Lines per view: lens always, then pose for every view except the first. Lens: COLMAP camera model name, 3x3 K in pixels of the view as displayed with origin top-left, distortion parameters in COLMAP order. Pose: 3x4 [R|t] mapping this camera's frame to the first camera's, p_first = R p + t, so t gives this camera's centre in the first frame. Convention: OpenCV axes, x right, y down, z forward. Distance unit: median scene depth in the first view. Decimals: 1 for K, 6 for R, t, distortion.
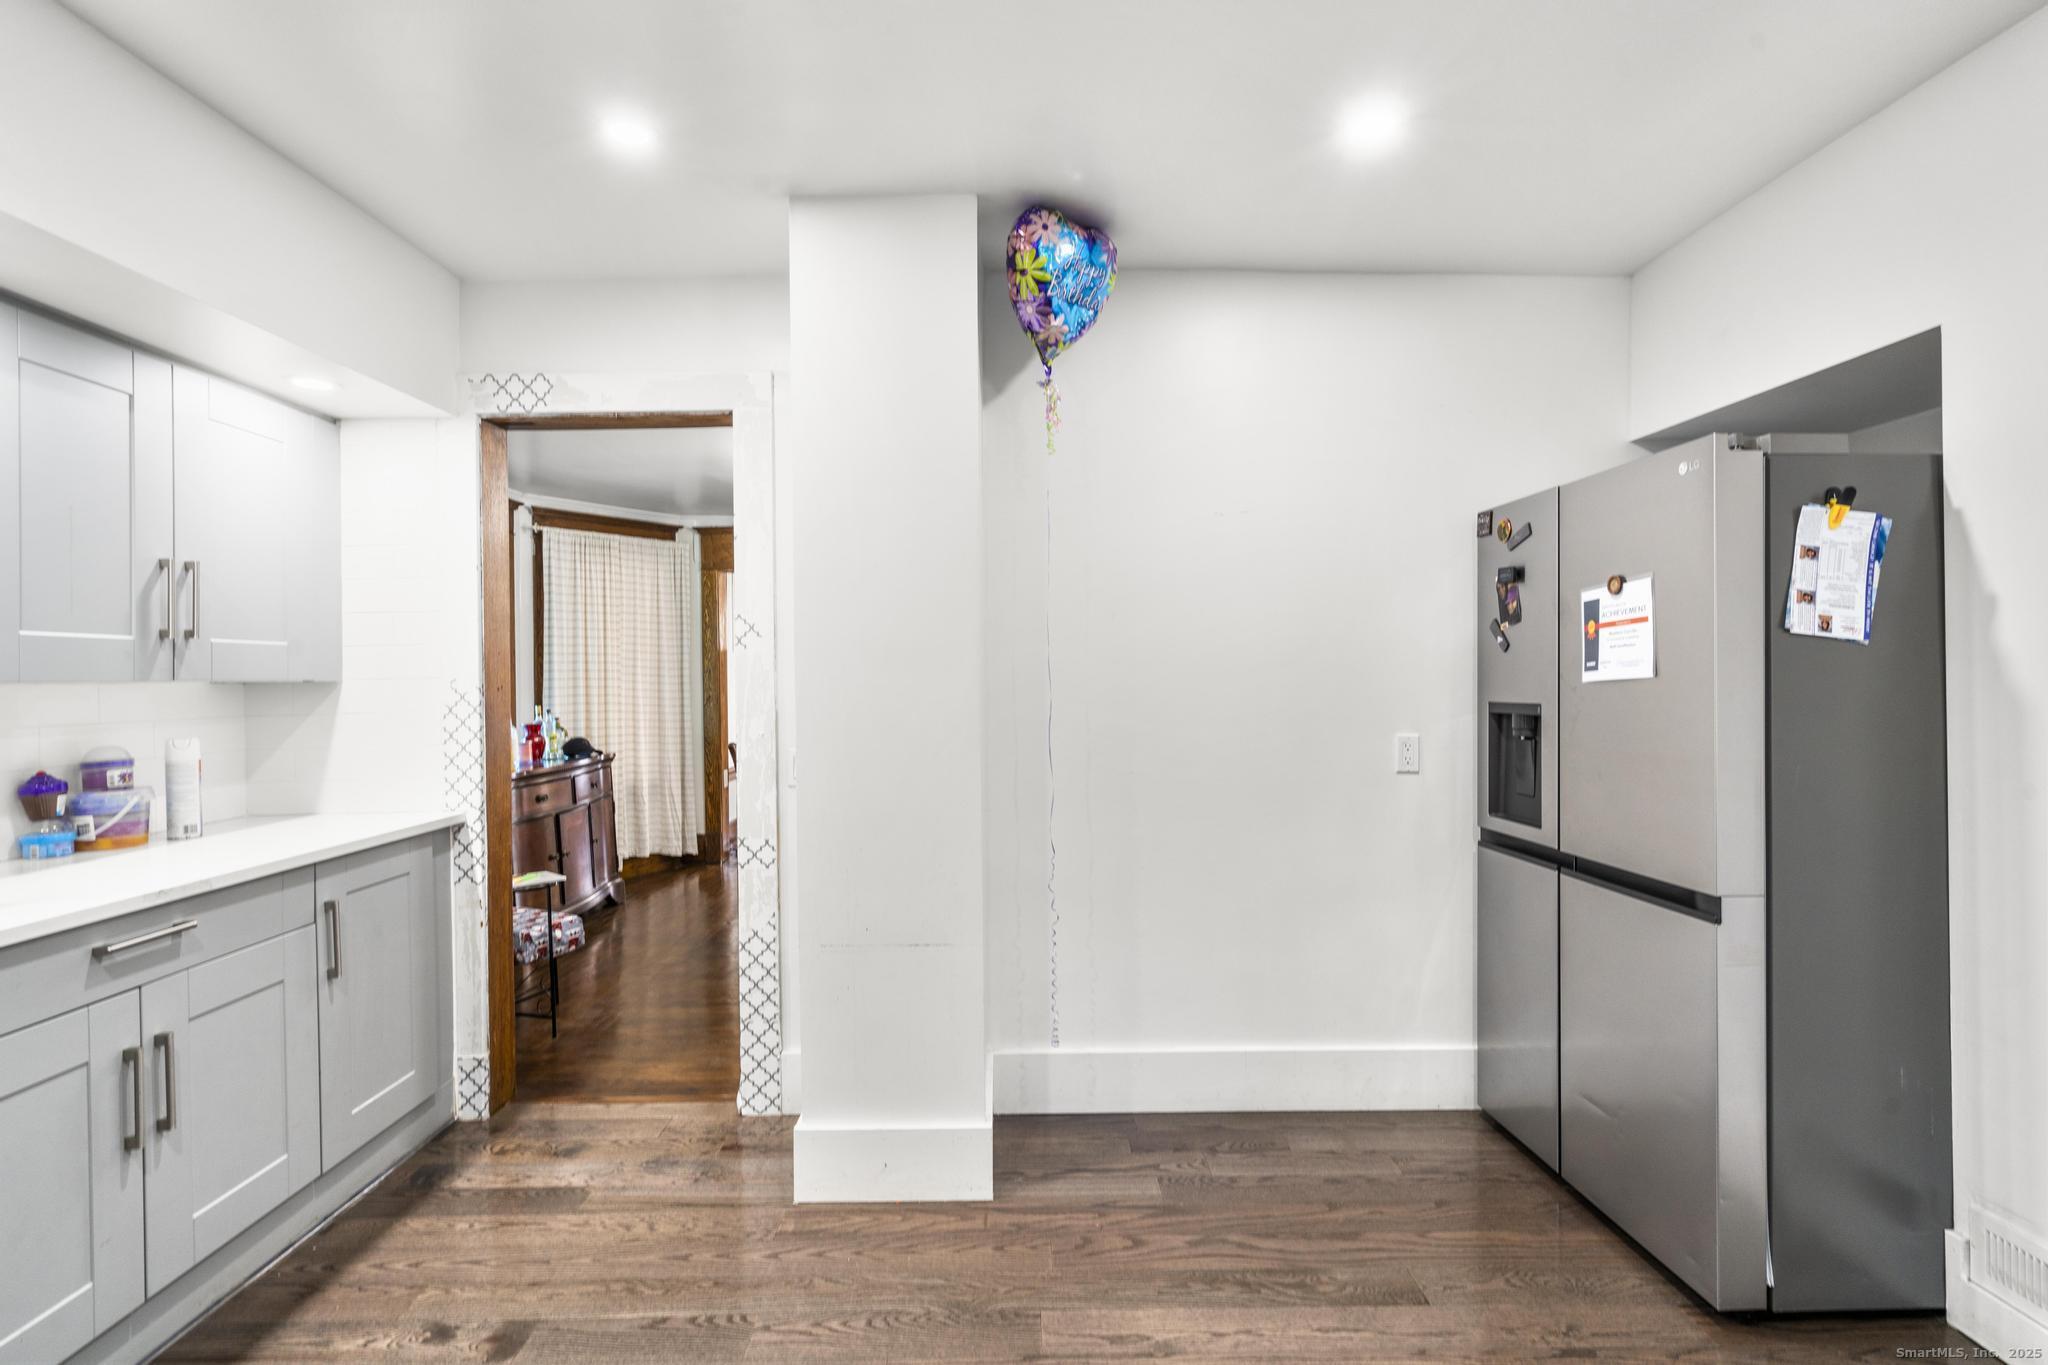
lens RADIAL K [[958.3, 0, 1017.3], [0, 958.3, 681.3], [0, 0, 1]] dist [0.011893, 0.000059]
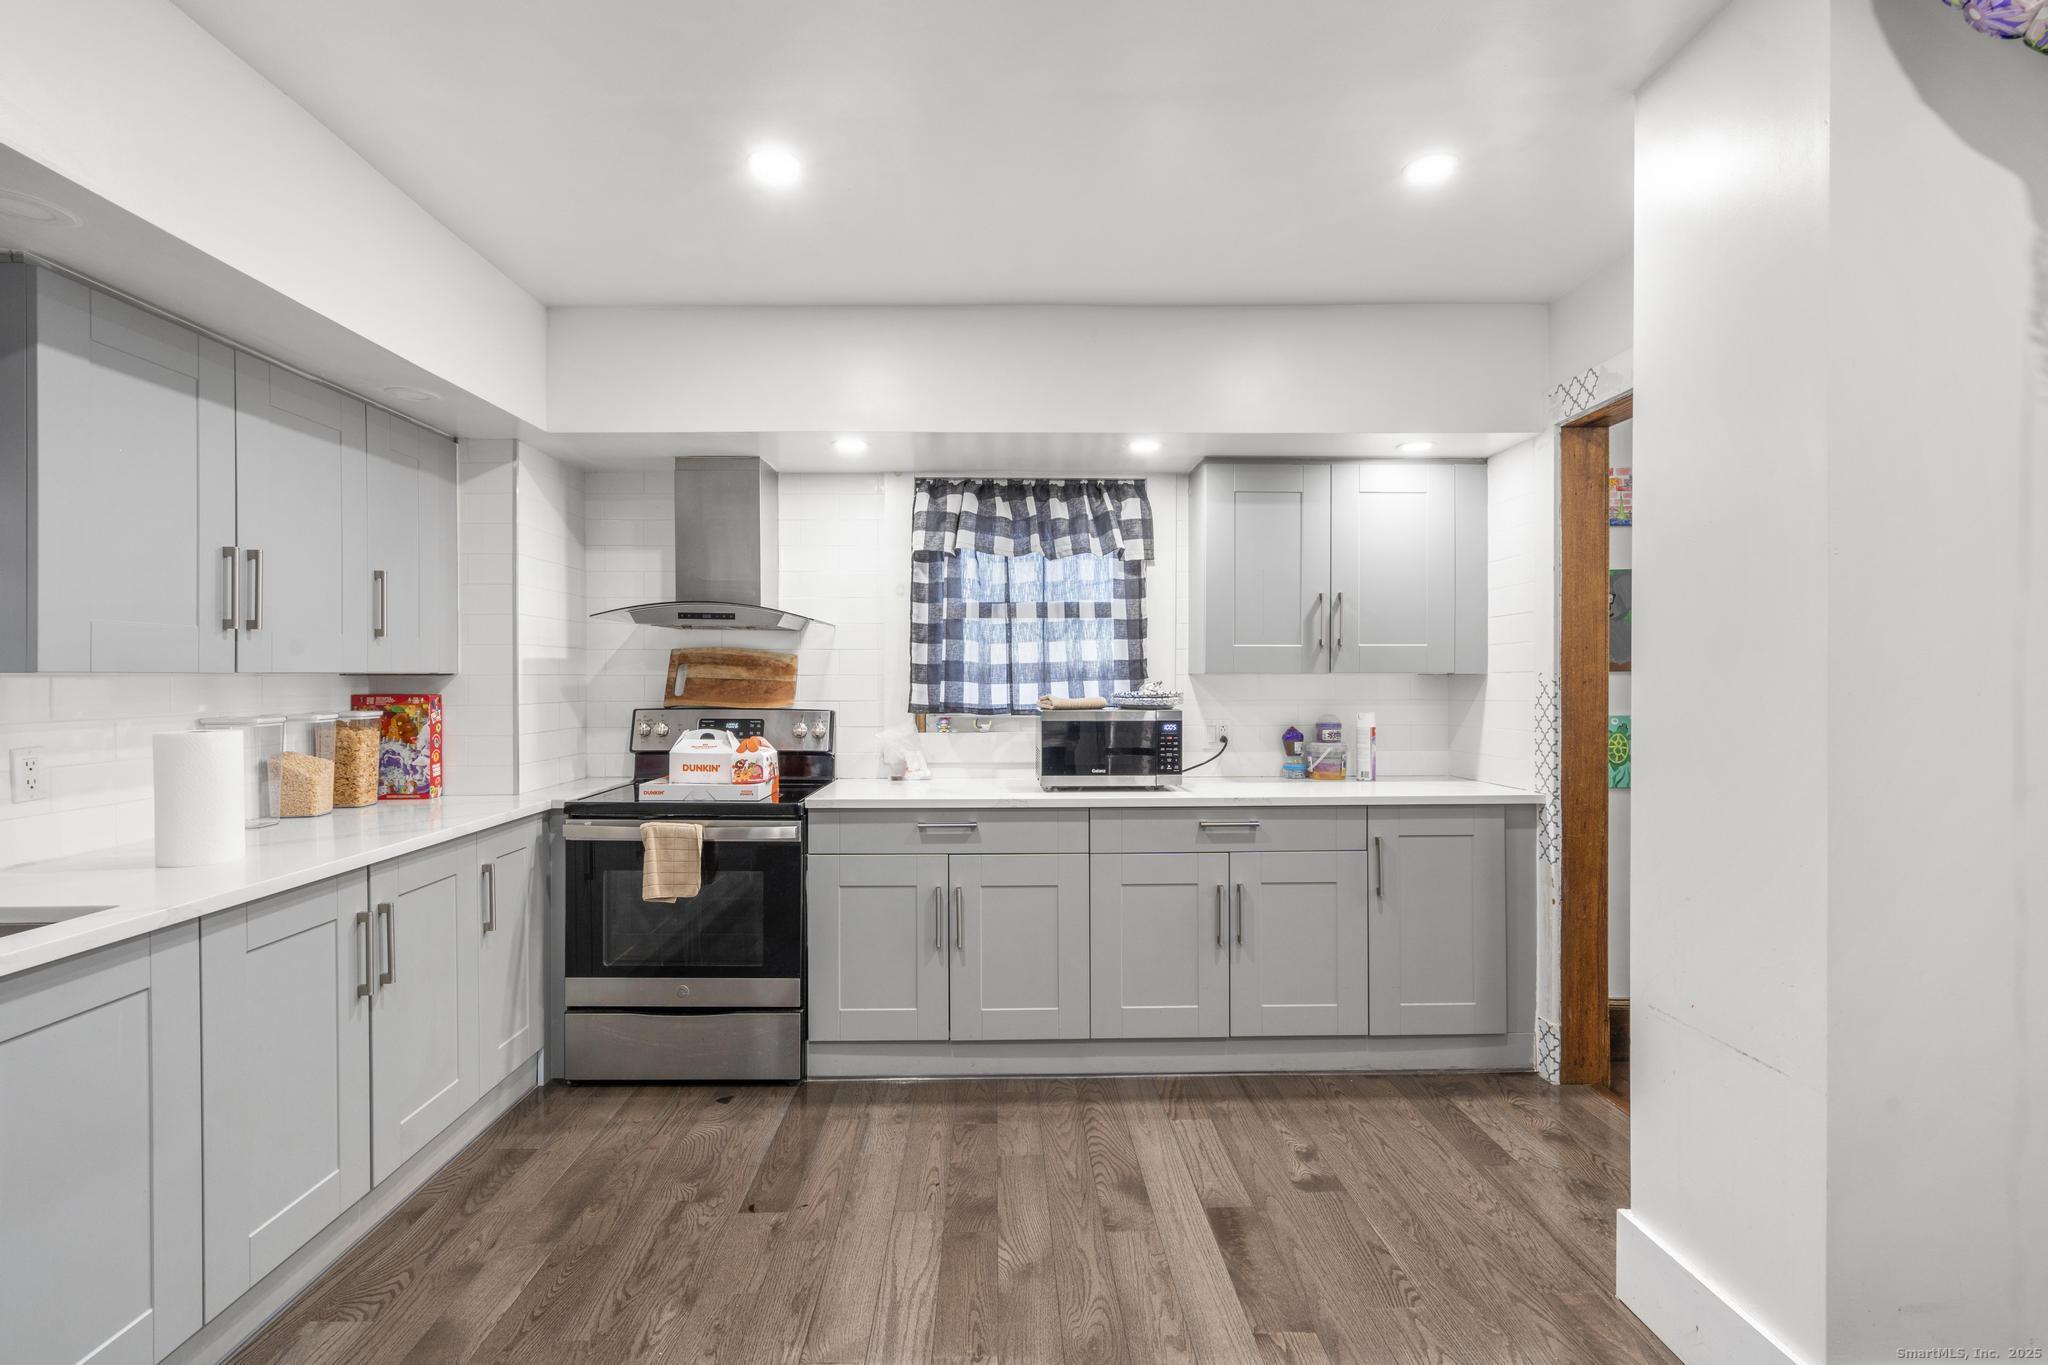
lens RADIAL K [[958.3, 0, 1017.3], [0, 958.3, 681.3], [0, 0, 1]] dist [0.011893, 0.000059]
pose [[0.022222, 0.016417, -0.999618, 0.518018], [-0.002827, 0.999862, 0.016358, -0.008956], [0.999749, 0.002462, 0.022265, 0.394153]]
